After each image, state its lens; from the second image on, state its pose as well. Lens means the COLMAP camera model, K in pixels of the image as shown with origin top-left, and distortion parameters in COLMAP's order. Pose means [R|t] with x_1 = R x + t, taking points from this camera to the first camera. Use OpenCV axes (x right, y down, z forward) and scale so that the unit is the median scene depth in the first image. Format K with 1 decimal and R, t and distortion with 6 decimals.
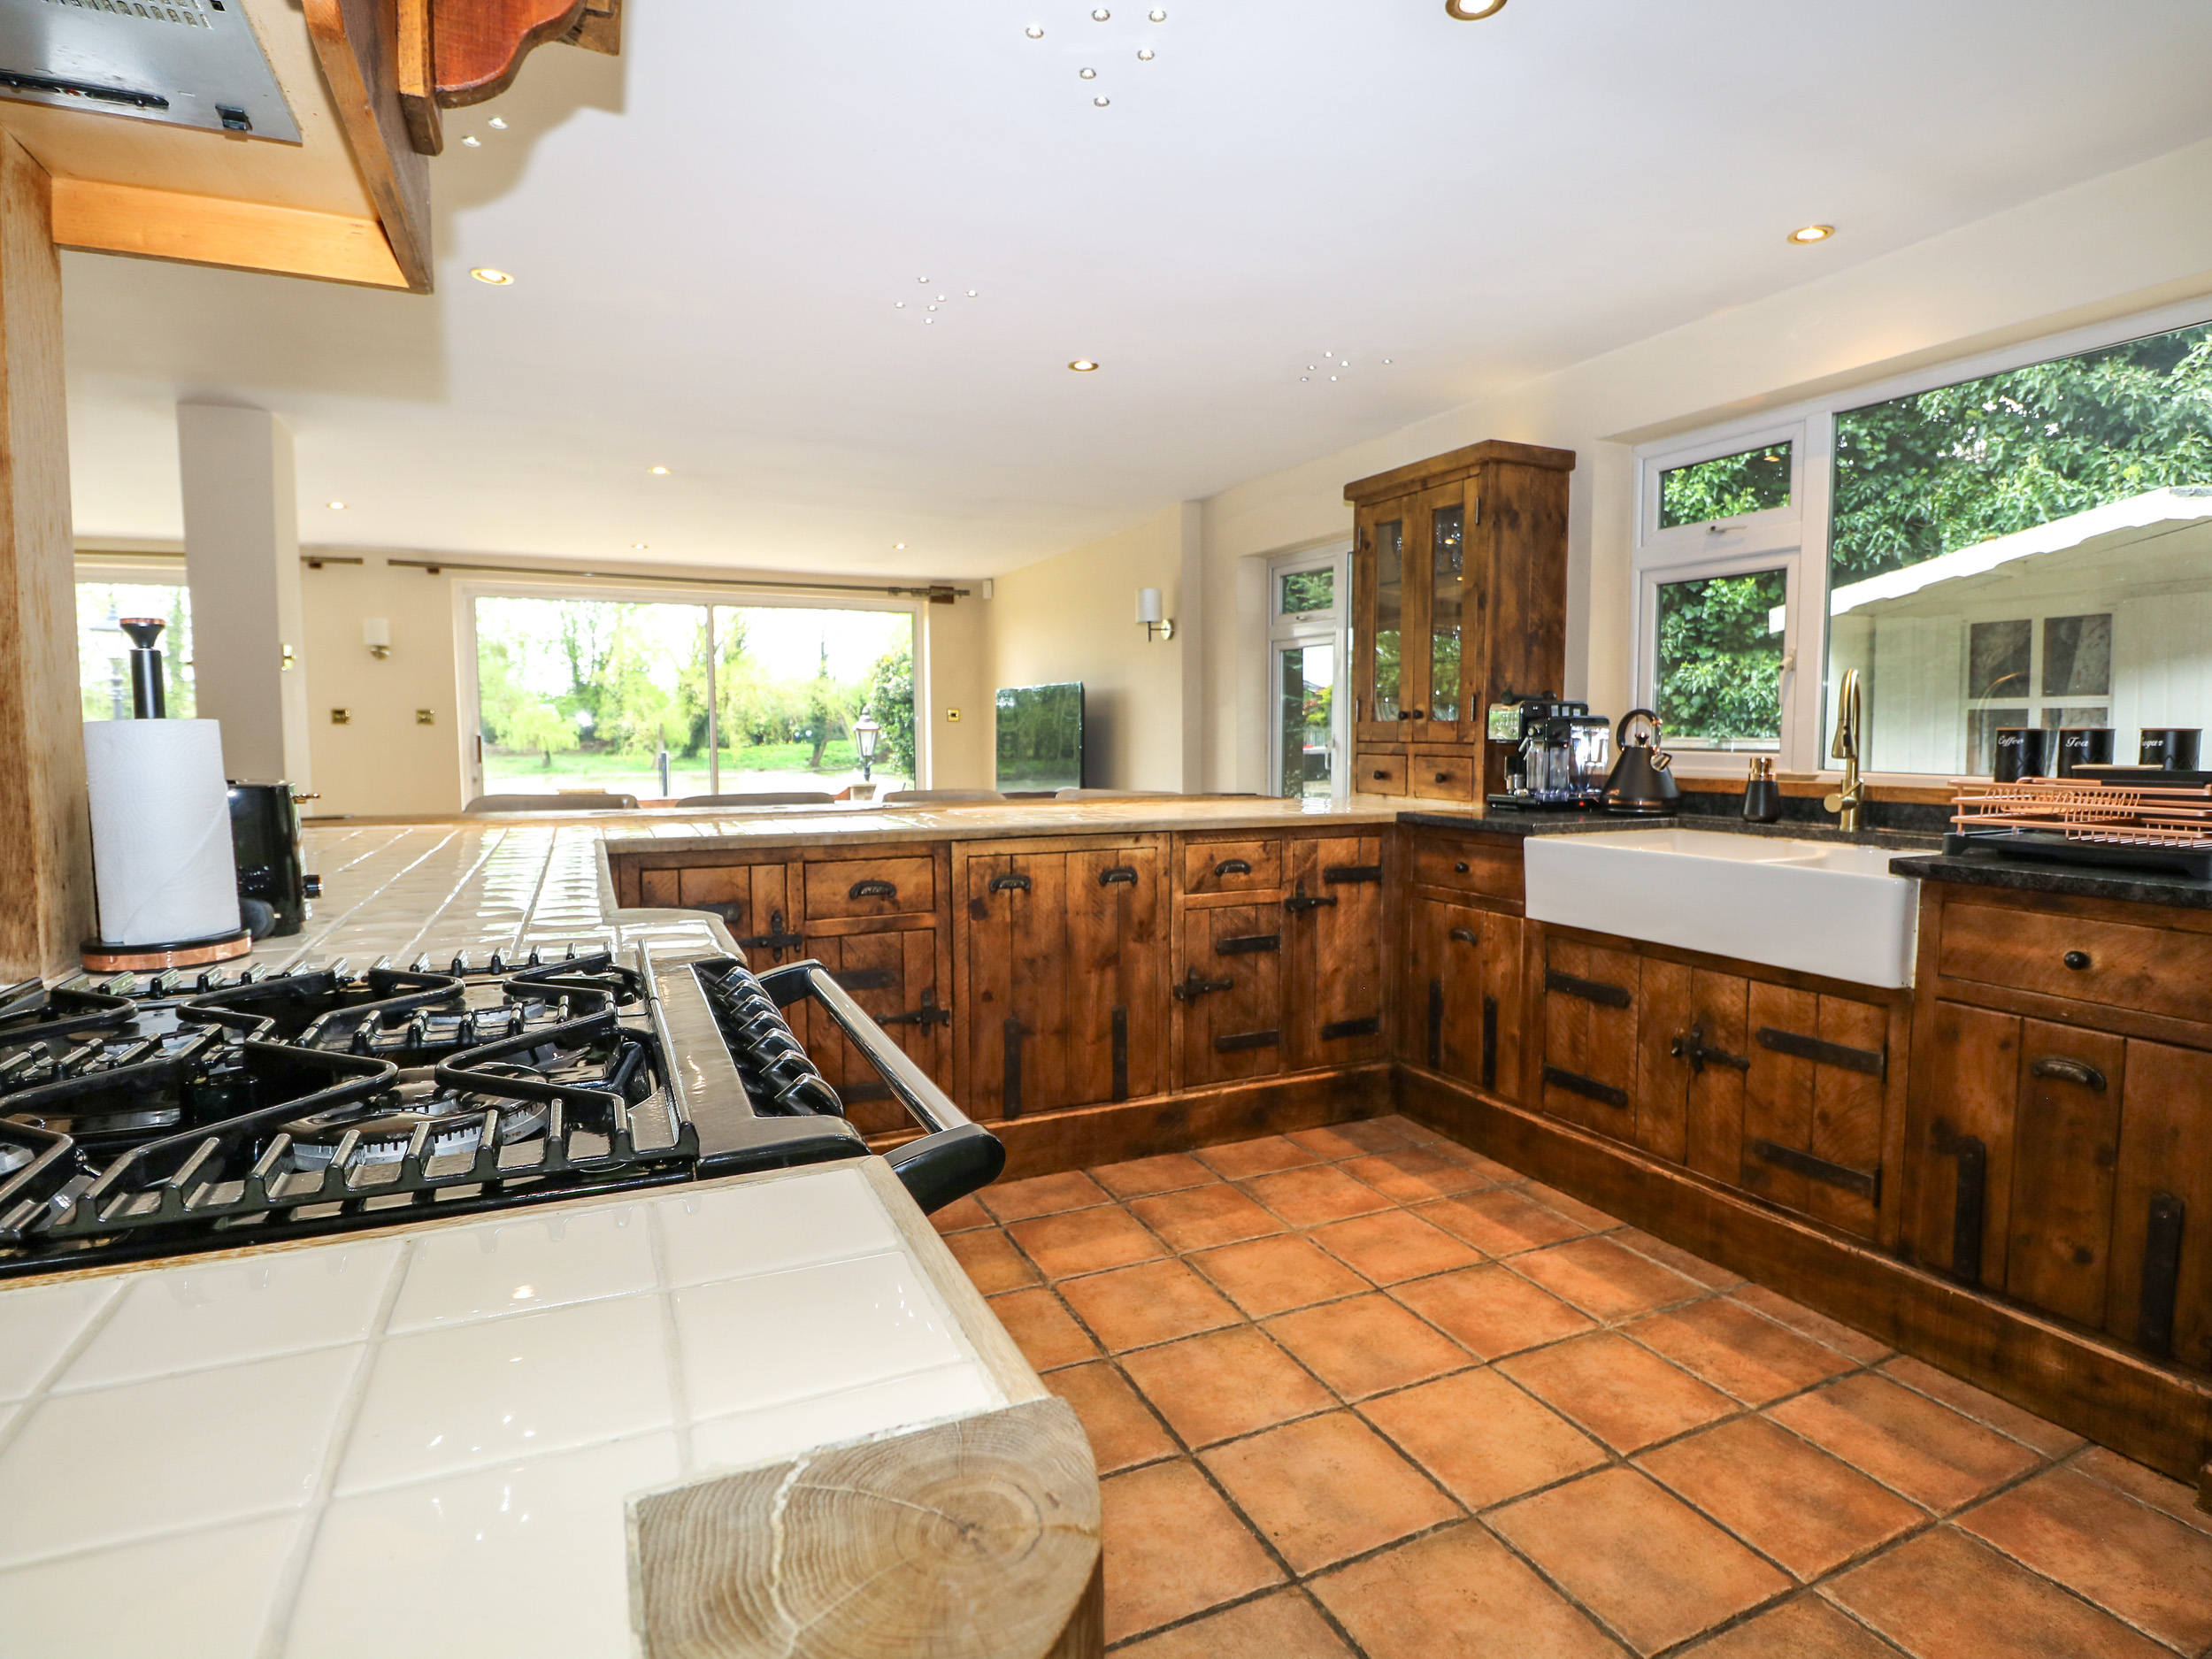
lens RADIAL K [[1162.8, 0, 1106.0], [0, 1162.8, 829.5], [0, 0, 1]] dist [-0.001824, -0.000376]
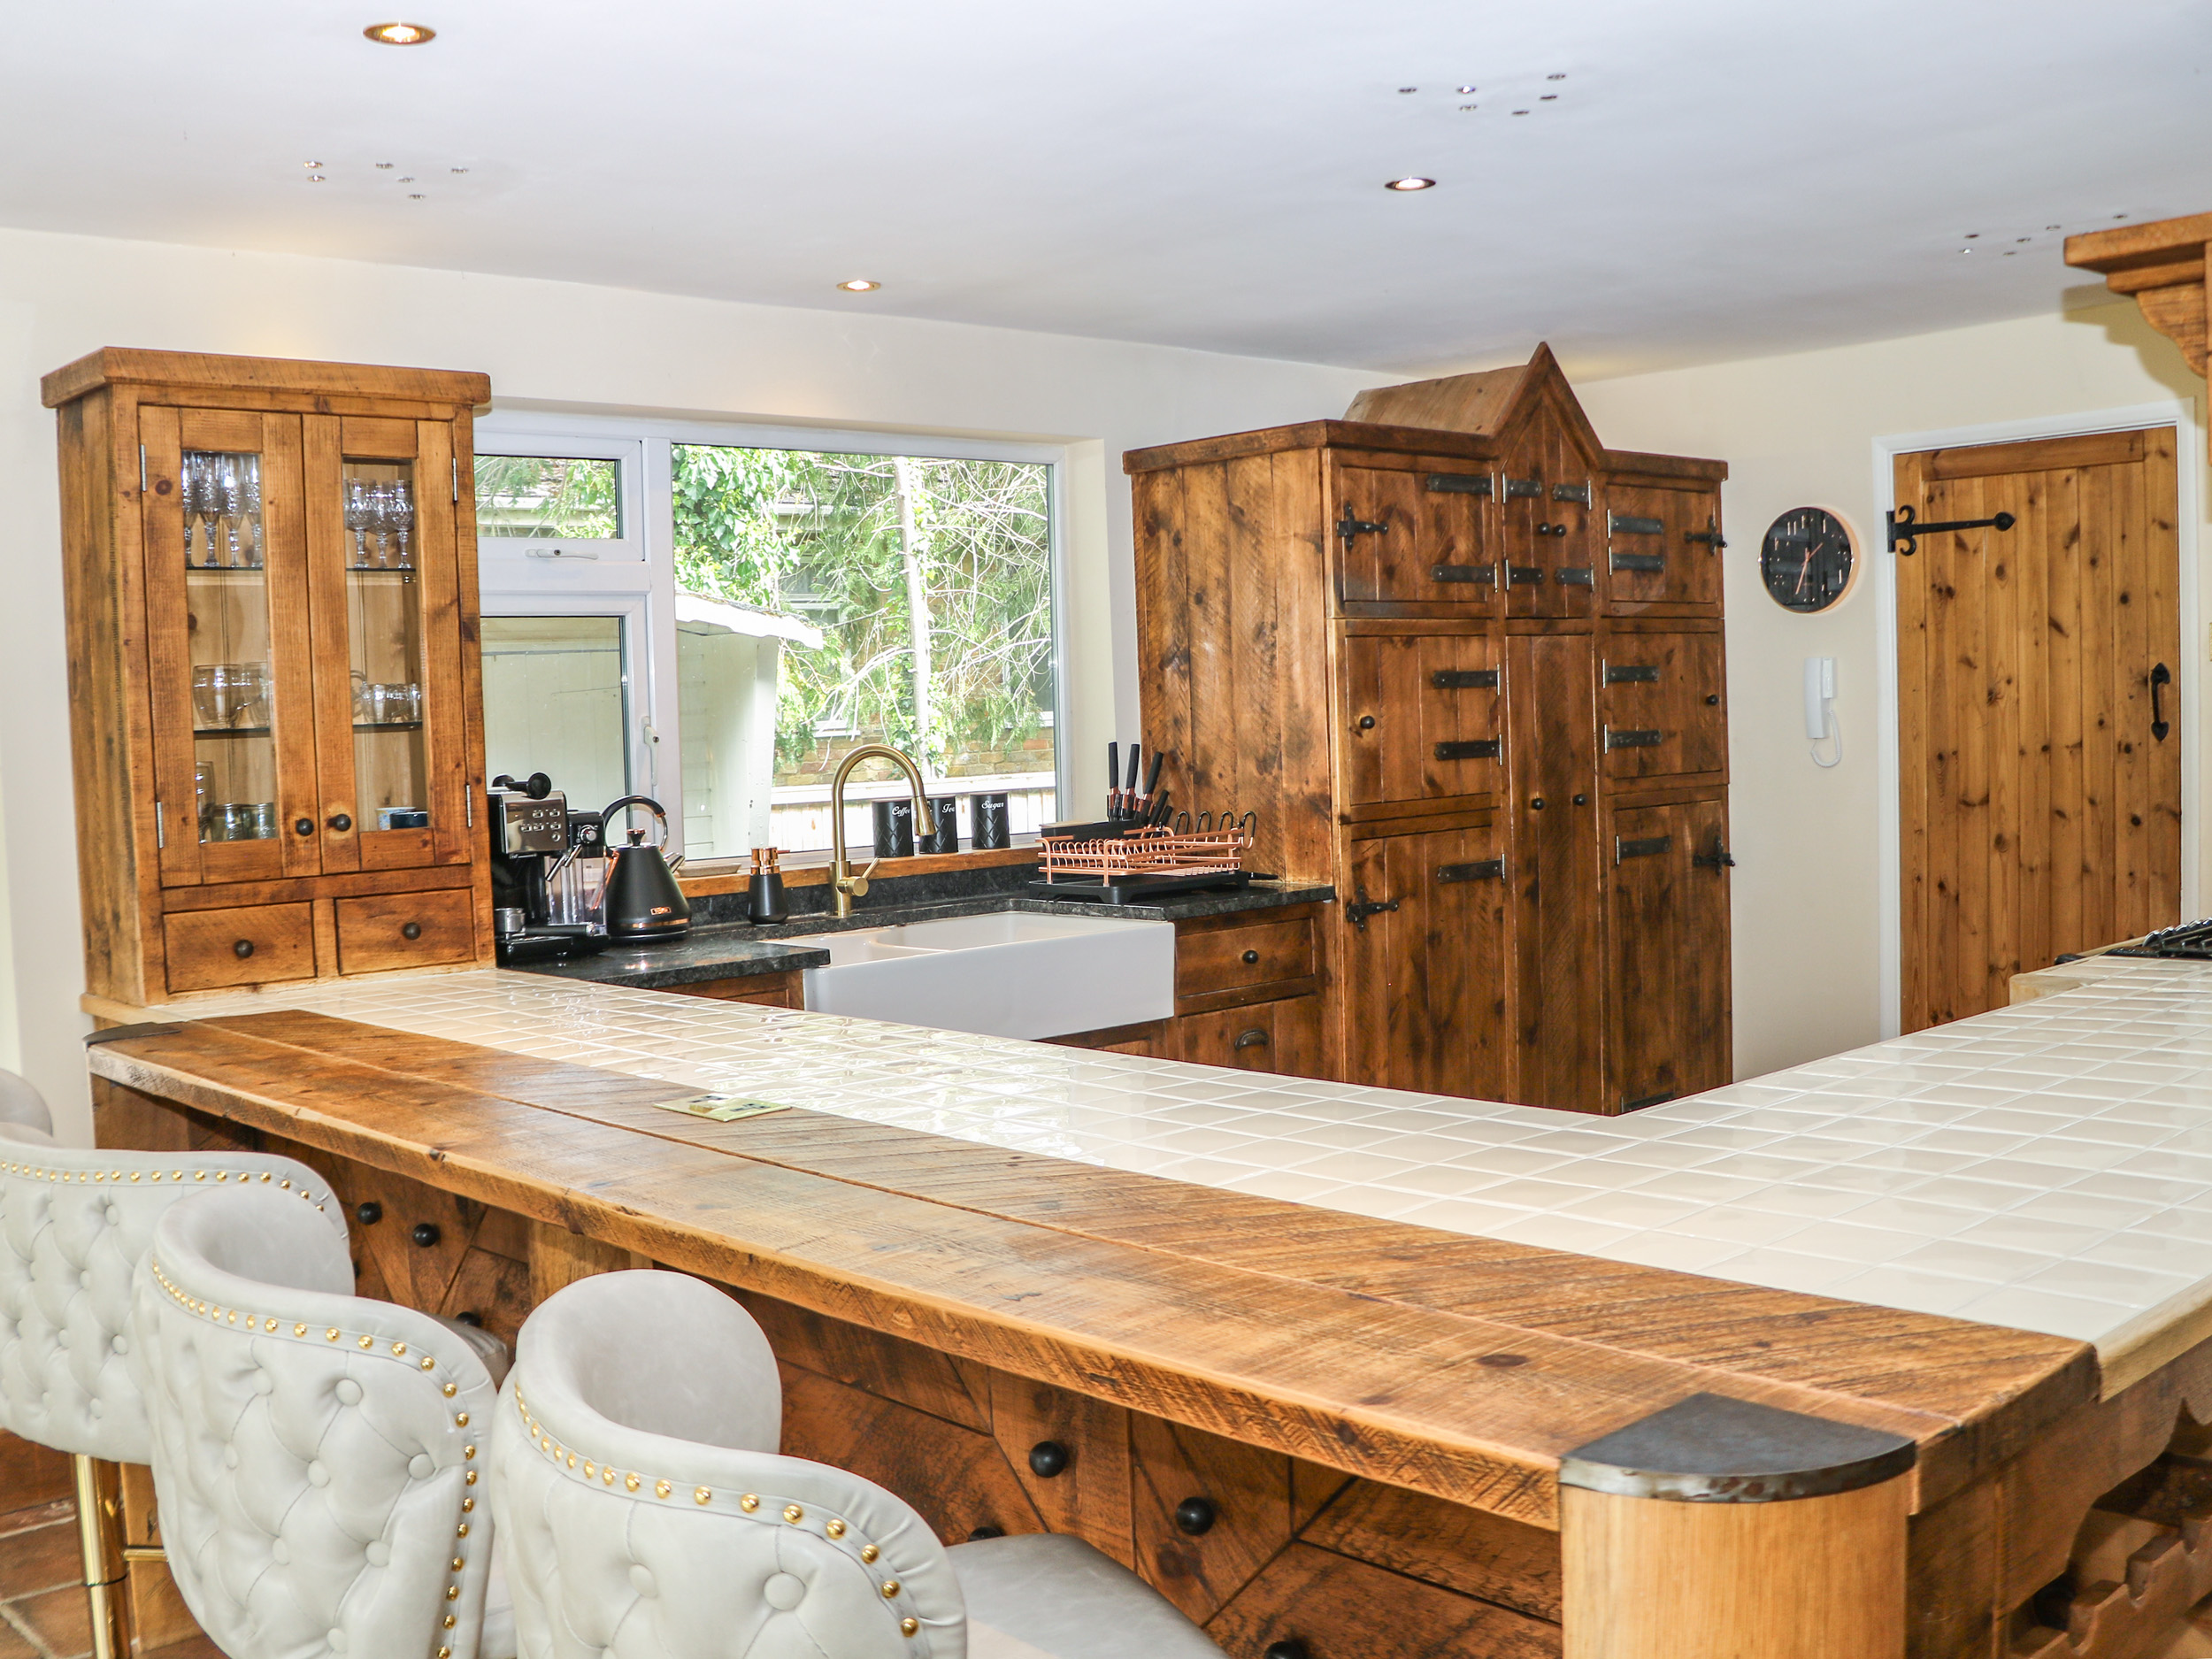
lens RADIAL K [[2221.8, 0, 1106.0], [0, 2221.8, 829.5], [0, 0, 1]] dist [-0.196130, 0.227789]
pose [[-0.310126, -0.041316, 0.949797, -0.731258], [0.117258, 0.989765, 0.081342, -0.124345], [-0.943436, 0.136598, -0.302107, 0.885963]]
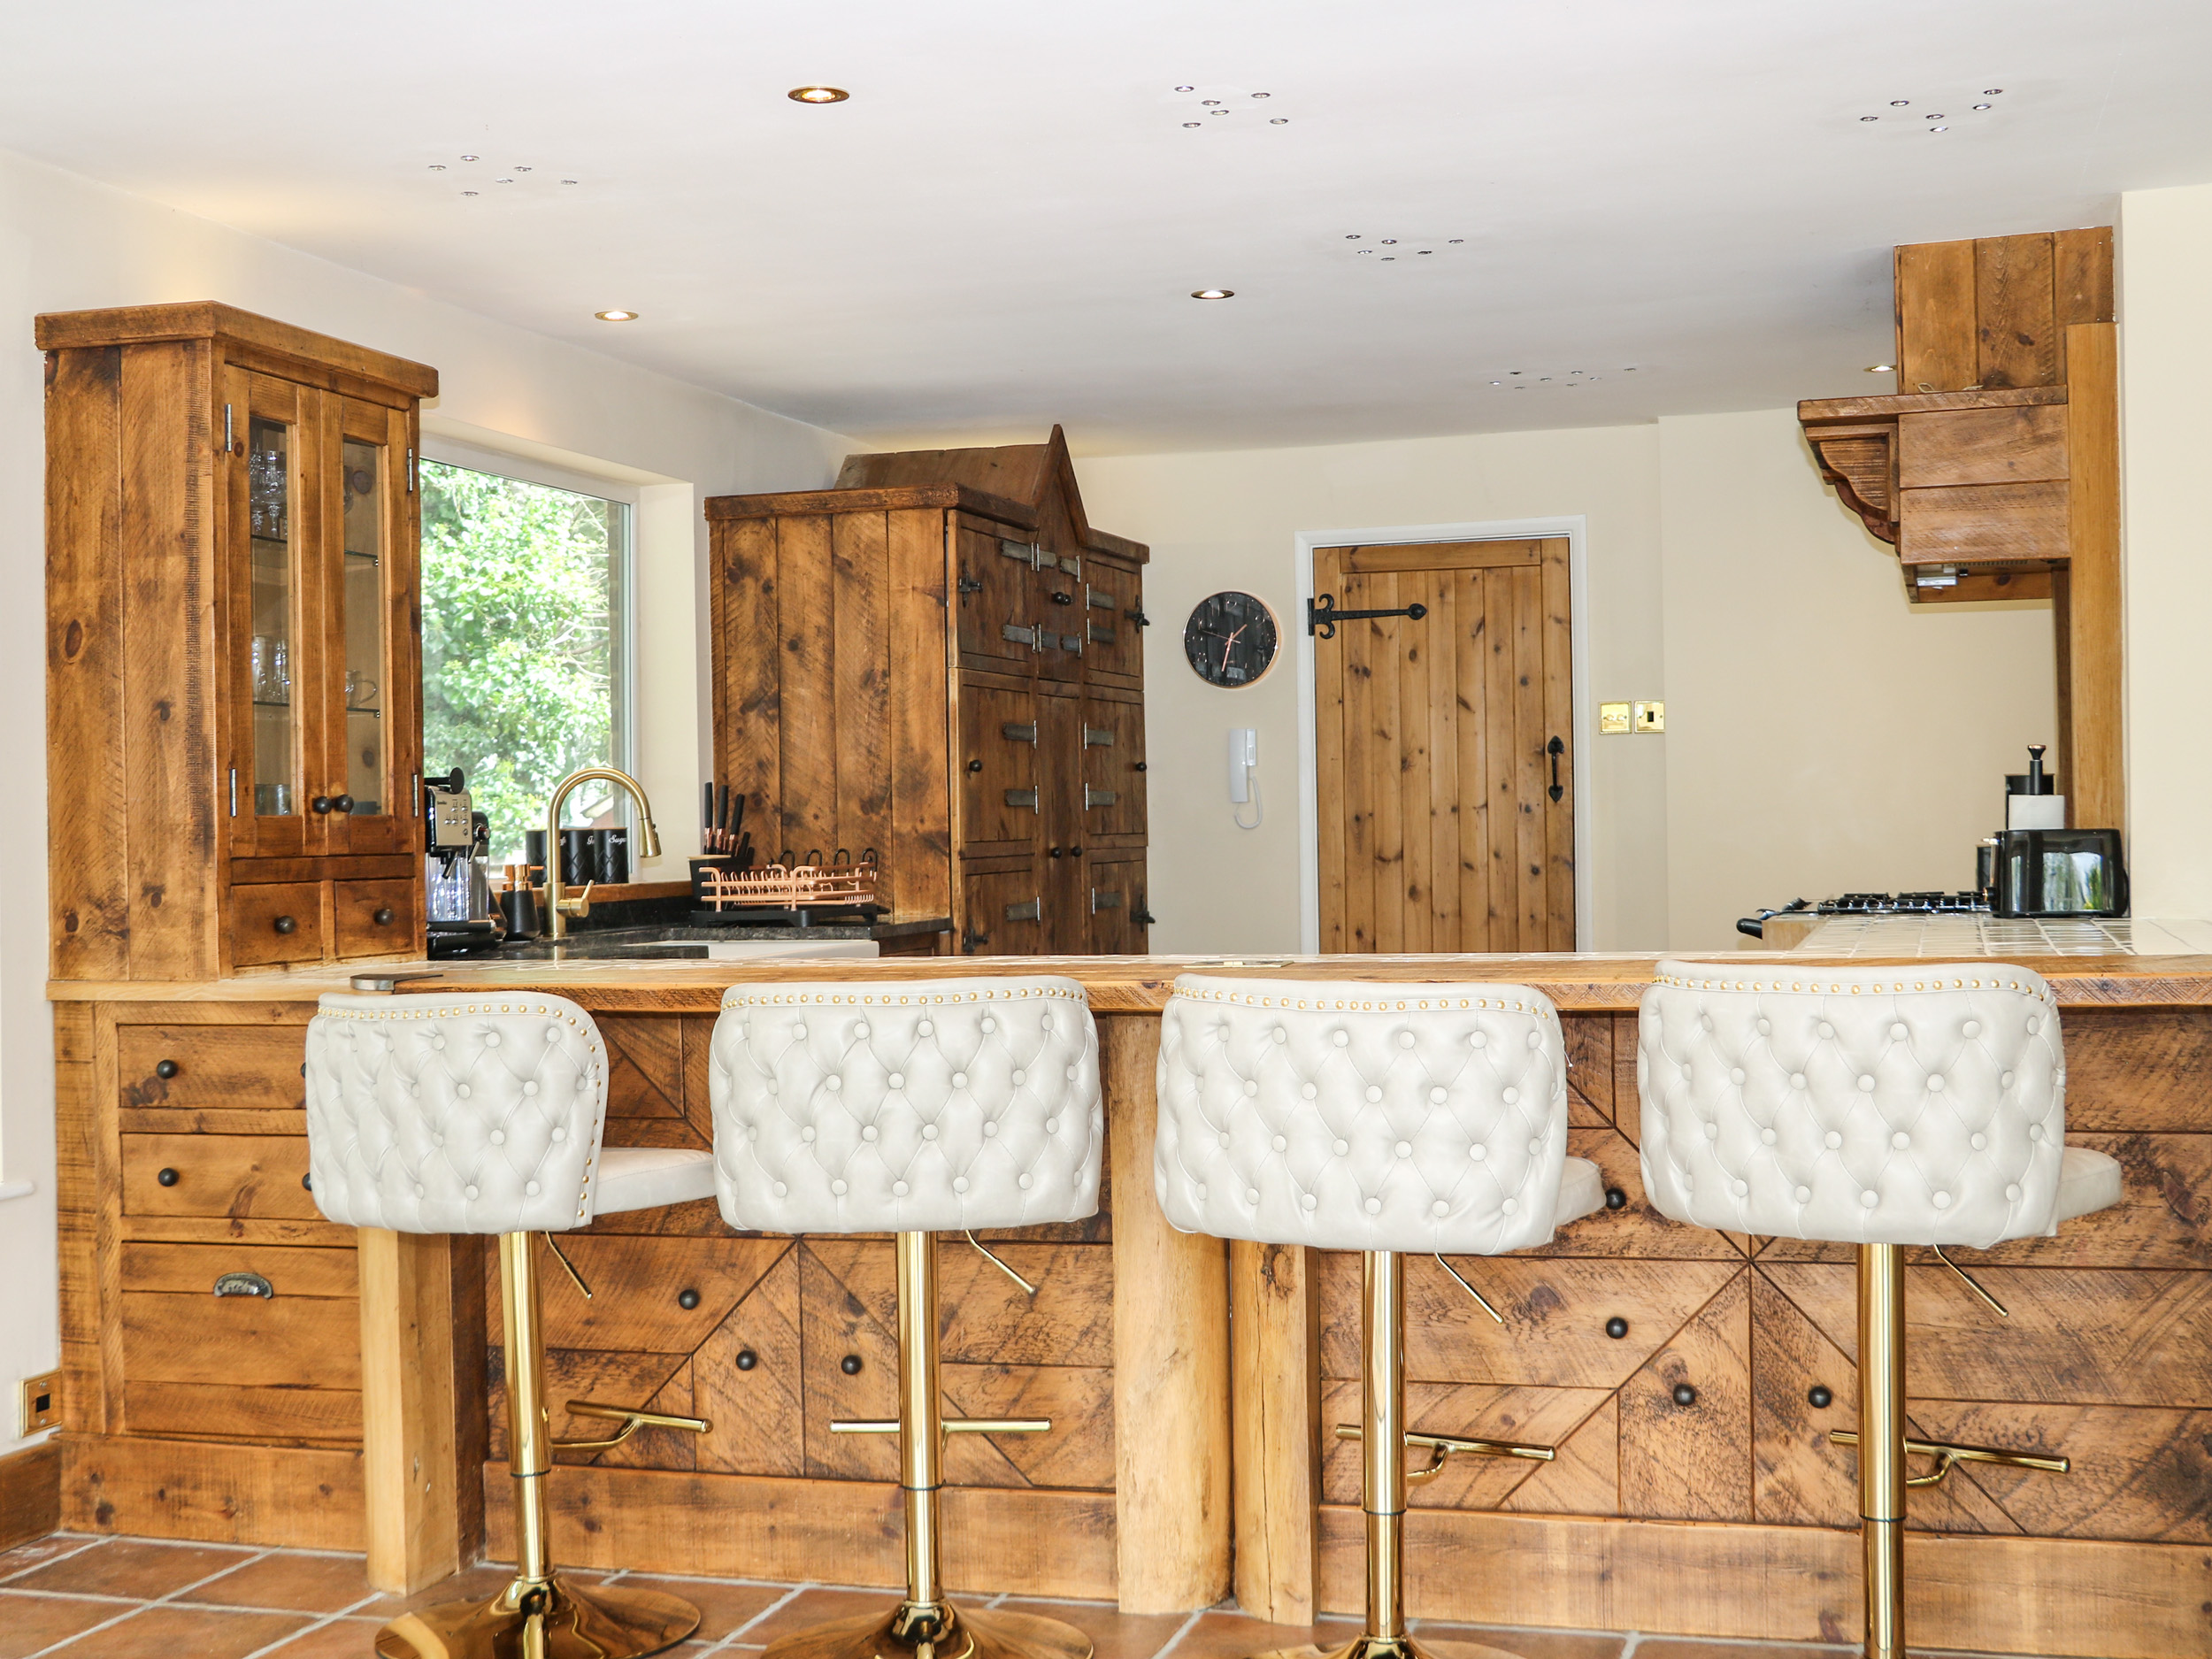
lens RADIAL K [[2906.3, 0, 1106.0], [0, 2906.3, 829.5], [0, 0, 1]] dist [-0.012561, -0.010405]
pose [[-0.763896, 0.015566, 0.645151, -0.785199], [0.074309, 0.995181, 0.063974, -0.133558], [-0.641047, 0.096810, -0.761372, 1.634277]]
